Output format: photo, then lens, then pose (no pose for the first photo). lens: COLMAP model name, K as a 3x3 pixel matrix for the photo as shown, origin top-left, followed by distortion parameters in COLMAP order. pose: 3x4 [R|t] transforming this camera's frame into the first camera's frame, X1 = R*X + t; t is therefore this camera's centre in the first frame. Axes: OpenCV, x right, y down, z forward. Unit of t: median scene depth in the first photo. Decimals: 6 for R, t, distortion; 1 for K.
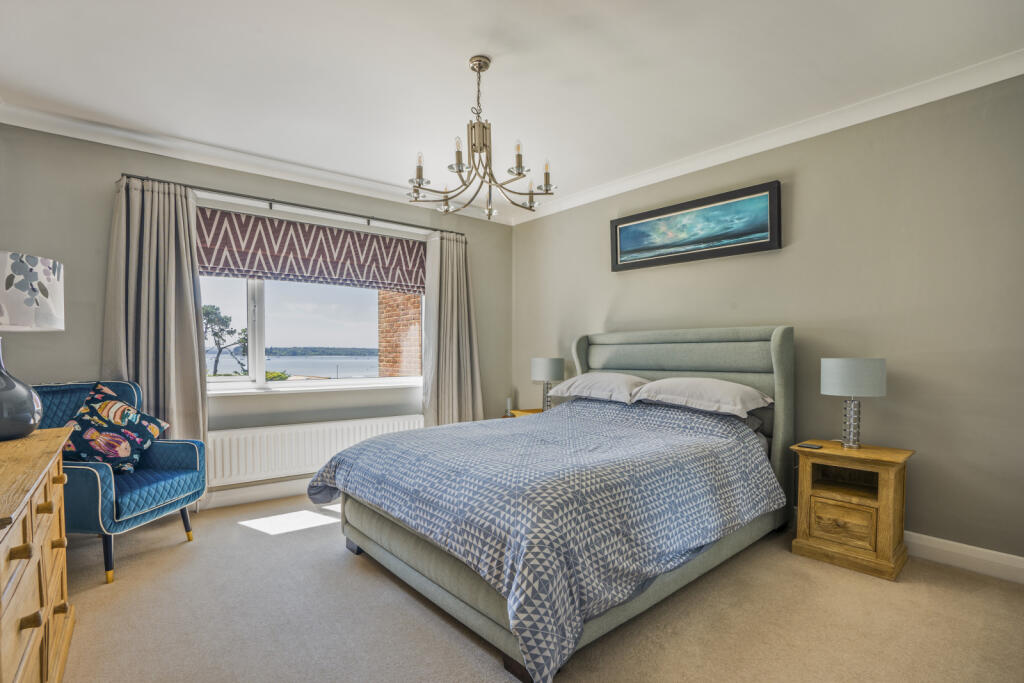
lens RADIAL K [[492.0, 0, 512.0], [0, 492.0, 341.5], [0, 0, 1]] dist [-0.059683, 0.031166]
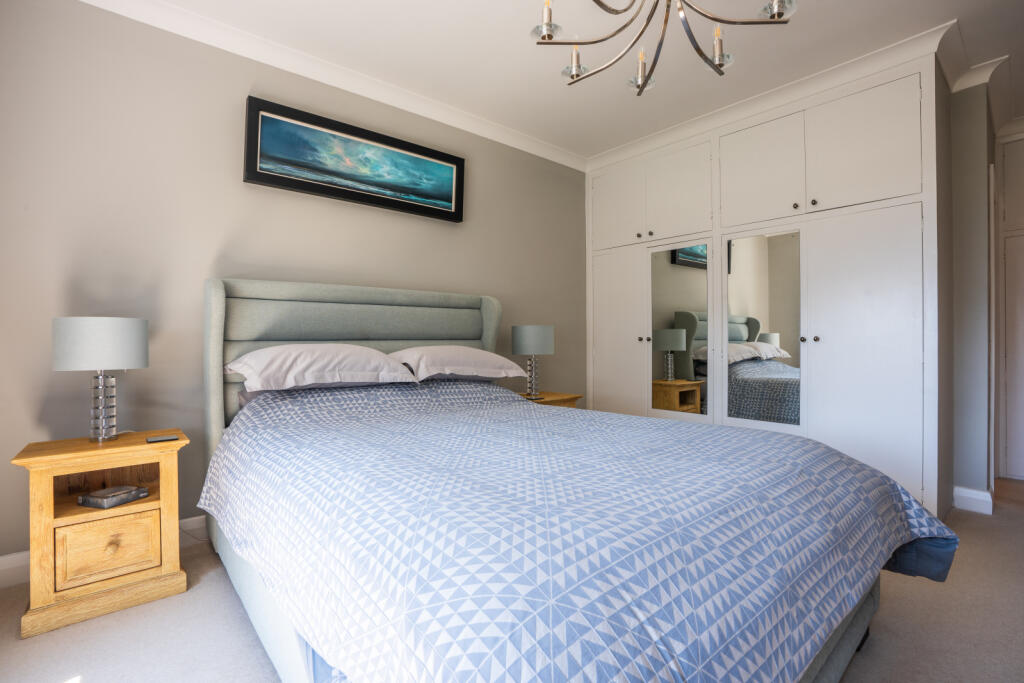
lens RADIAL K [[492.0, 0, 512.0], [0, 492.0, 341.5], [0, 0, 1]] dist [-0.059683, 0.031166]
pose [[-0.039138, -0.002561, 0.999231, -0.467347], [-0.012607, 0.999918, 0.002069, 0.060686], [-0.999154, -0.012516, -0.039167, 0.792189]]
